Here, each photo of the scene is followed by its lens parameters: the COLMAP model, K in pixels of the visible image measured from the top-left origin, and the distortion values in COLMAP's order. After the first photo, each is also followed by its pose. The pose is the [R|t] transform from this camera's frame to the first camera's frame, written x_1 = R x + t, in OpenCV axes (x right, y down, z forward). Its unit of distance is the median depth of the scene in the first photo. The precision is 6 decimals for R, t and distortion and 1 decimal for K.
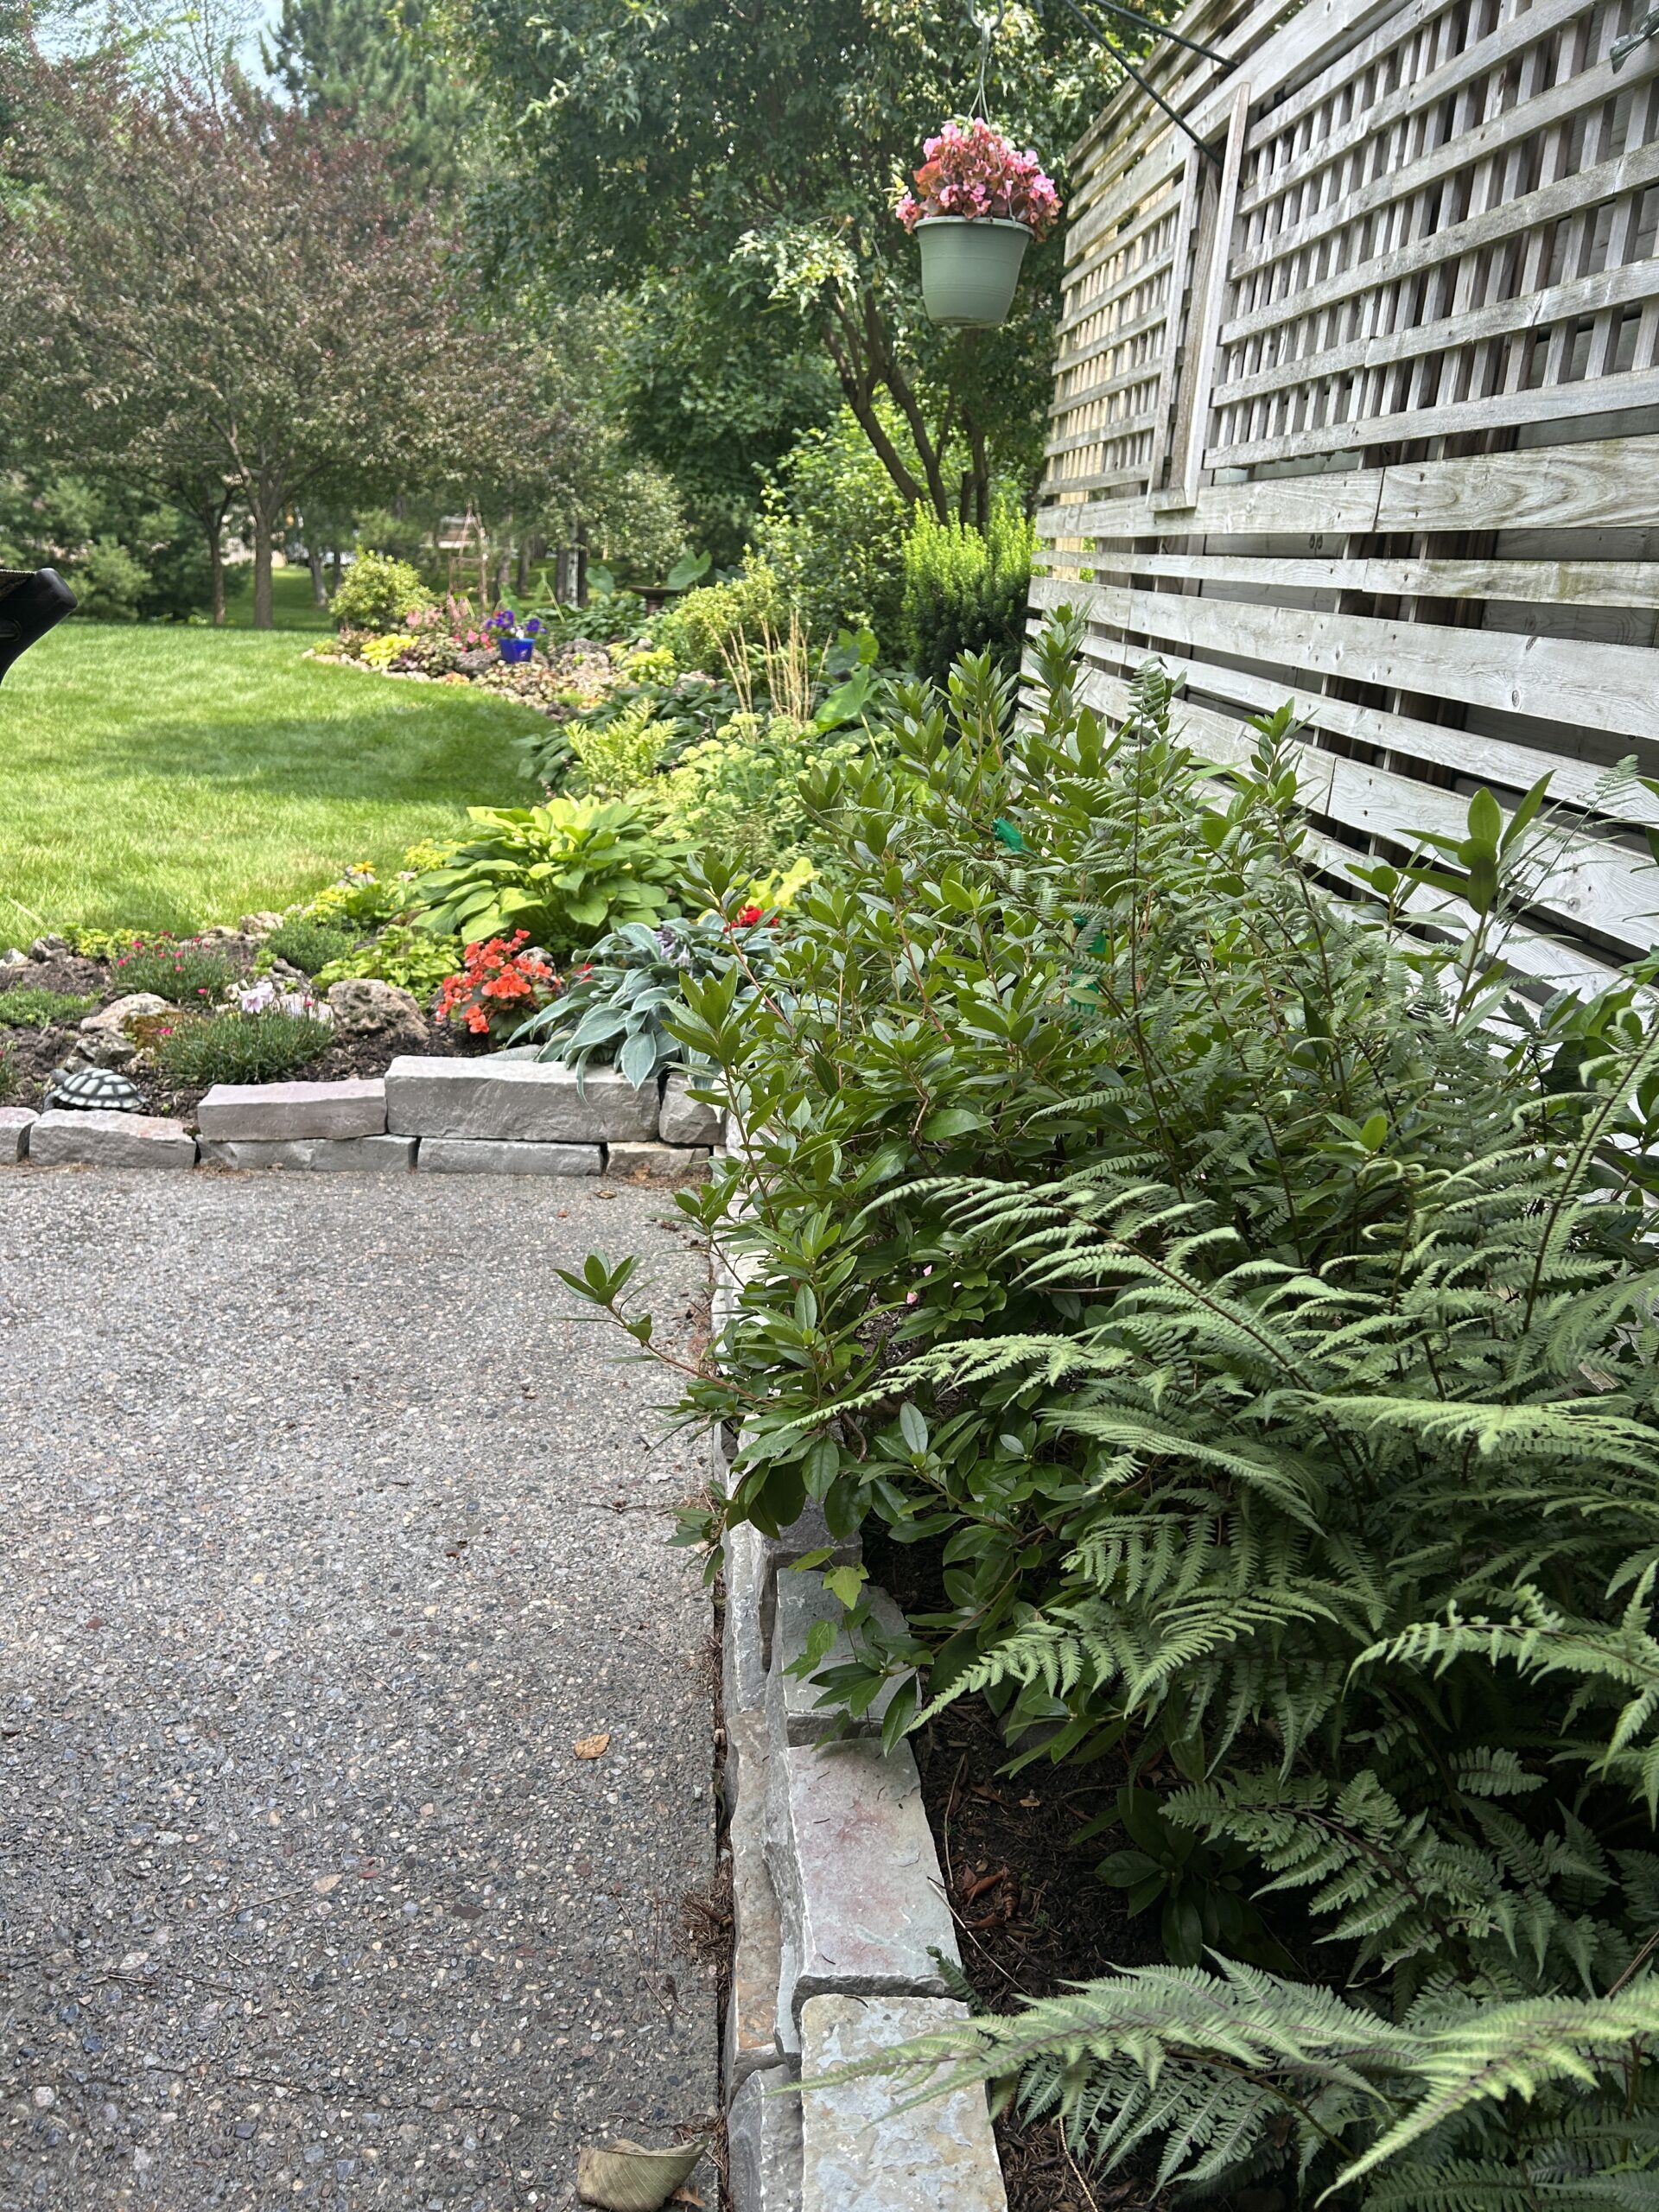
lens RADIAL K [[1620.3, 0, 823.8], [0, 1620.3, 1151.9], [0, 0, 1]] dist [0.036763, -0.059128]
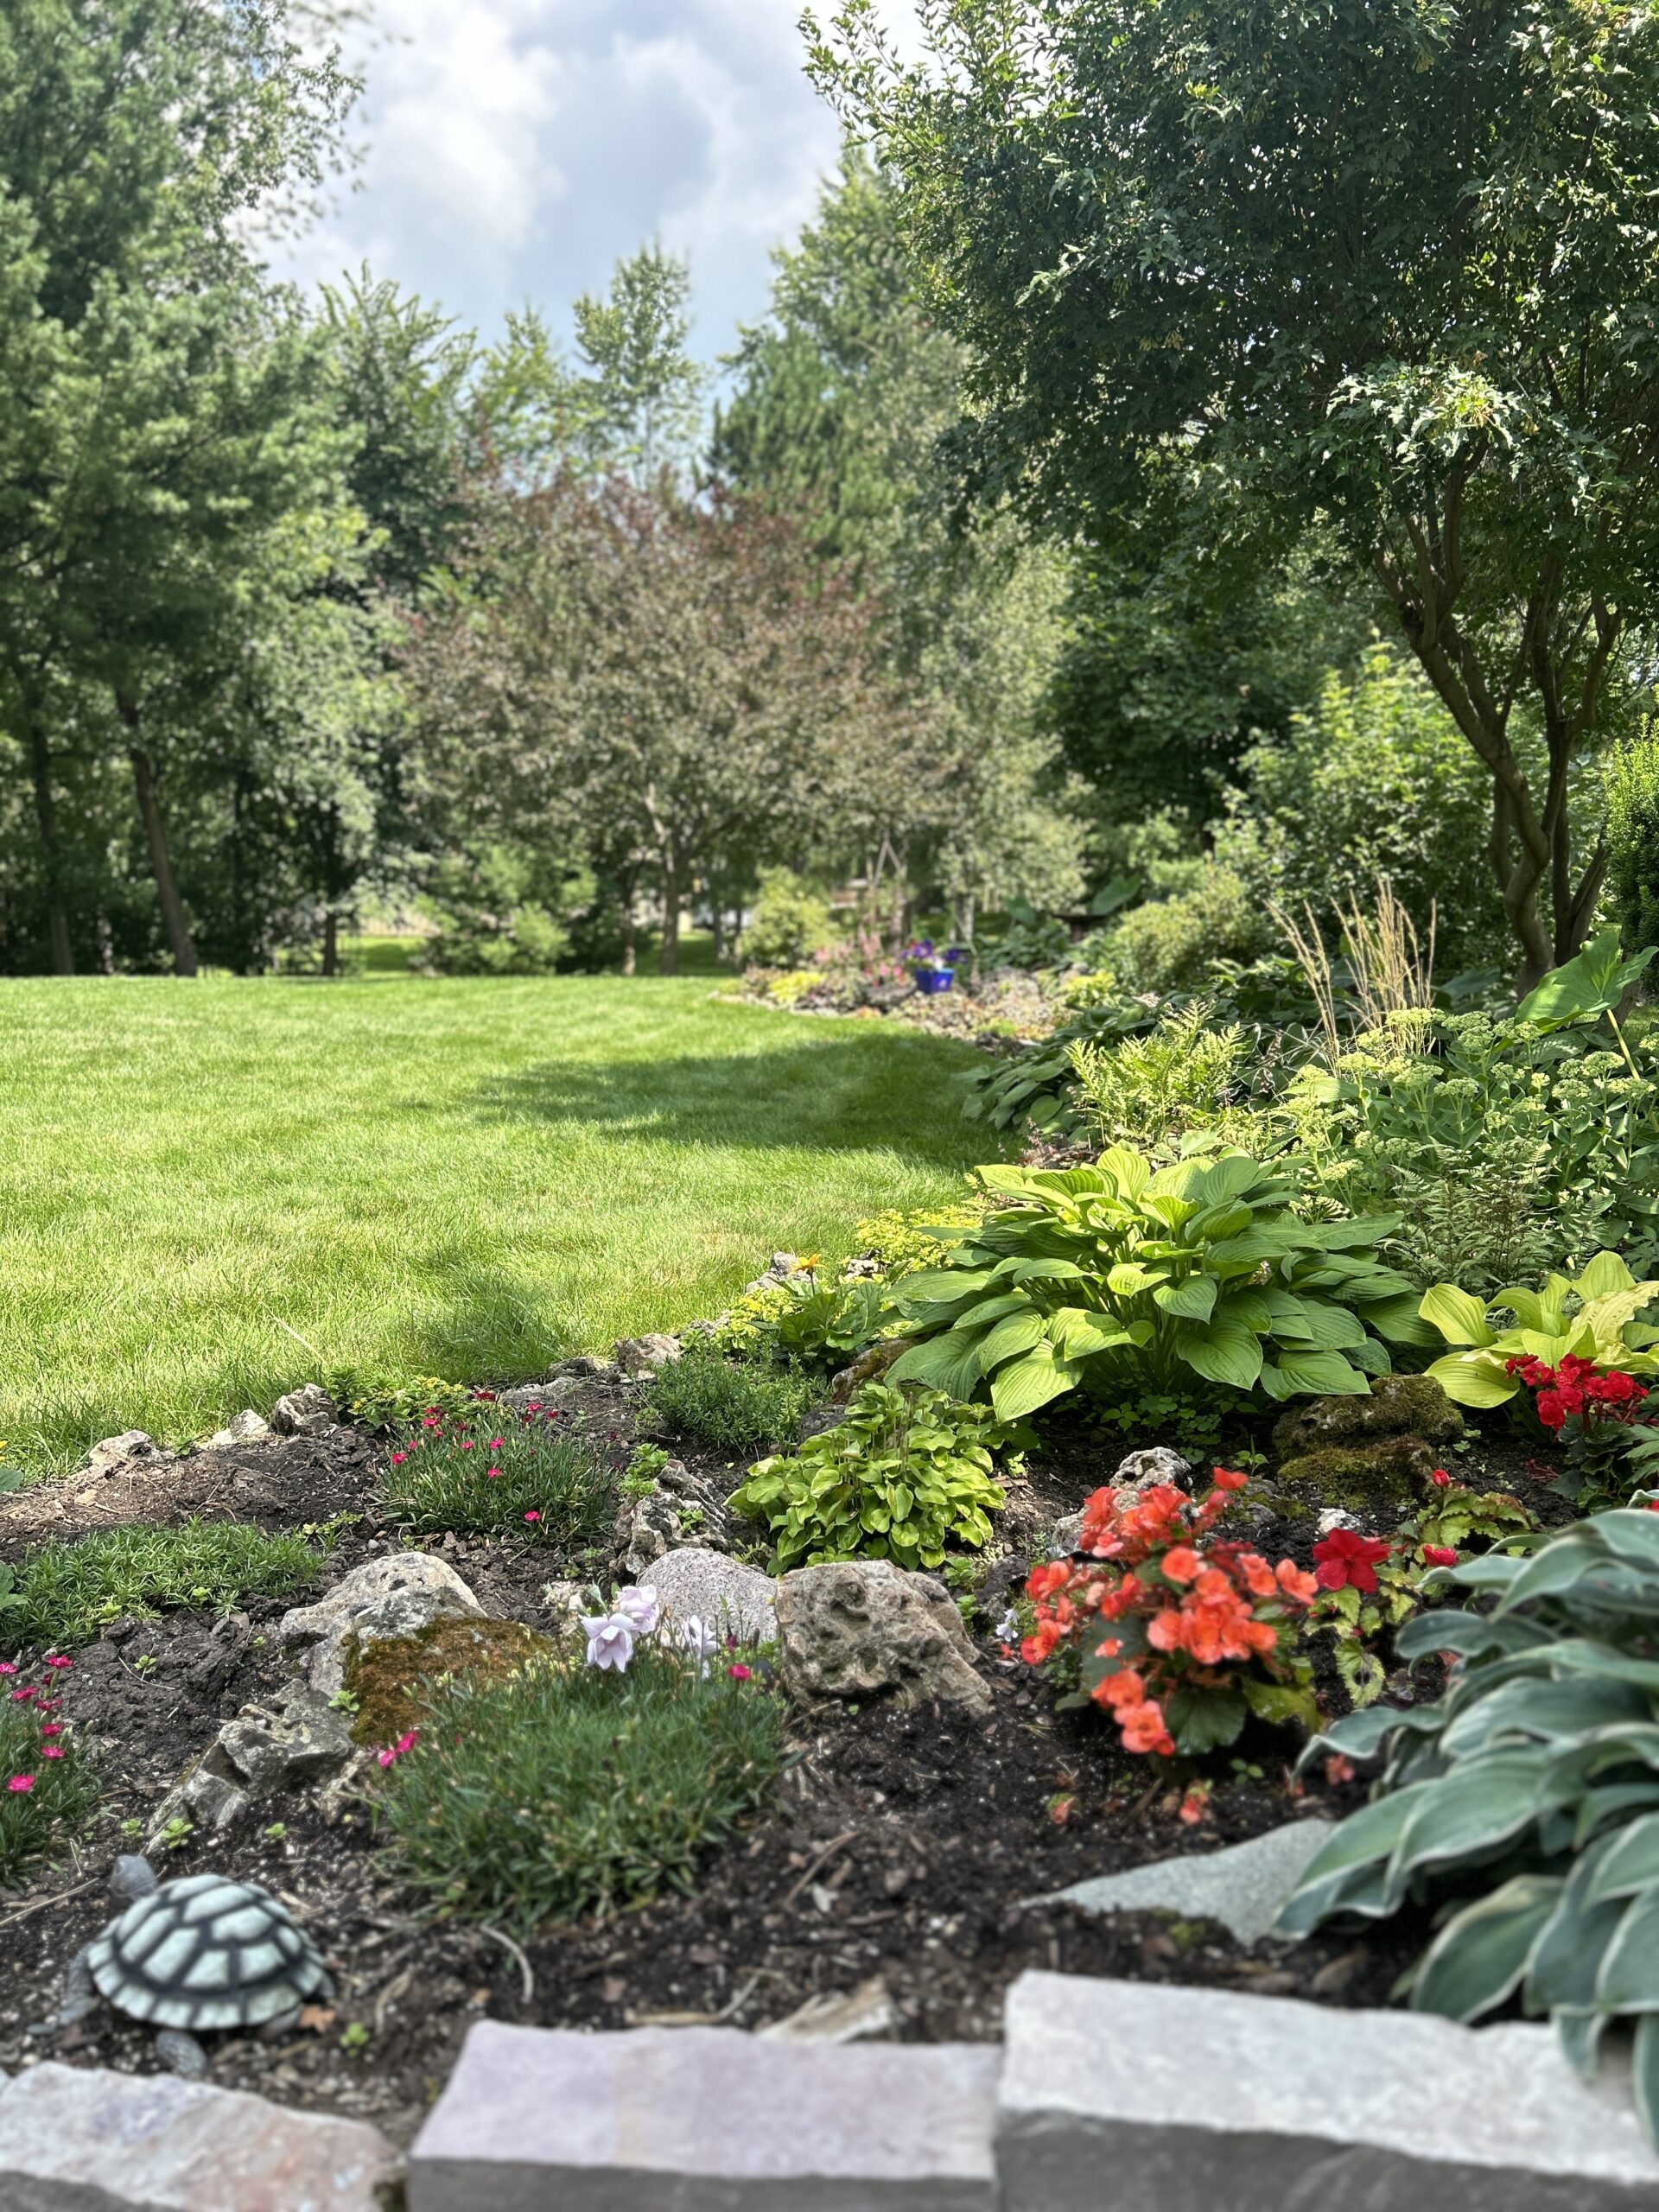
lens RADIAL K [[1620.3, 0, 823.8], [0, 1620.3, 1151.9], [0, 0, 1]] dist [0.036763, -0.059128]
pose [[0.975175, -0.009793, -0.221220, -0.057305], [-0.035325, 0.979348, -0.199071, -0.038376], [0.218601, 0.201943, 0.954690, 0.165124]]
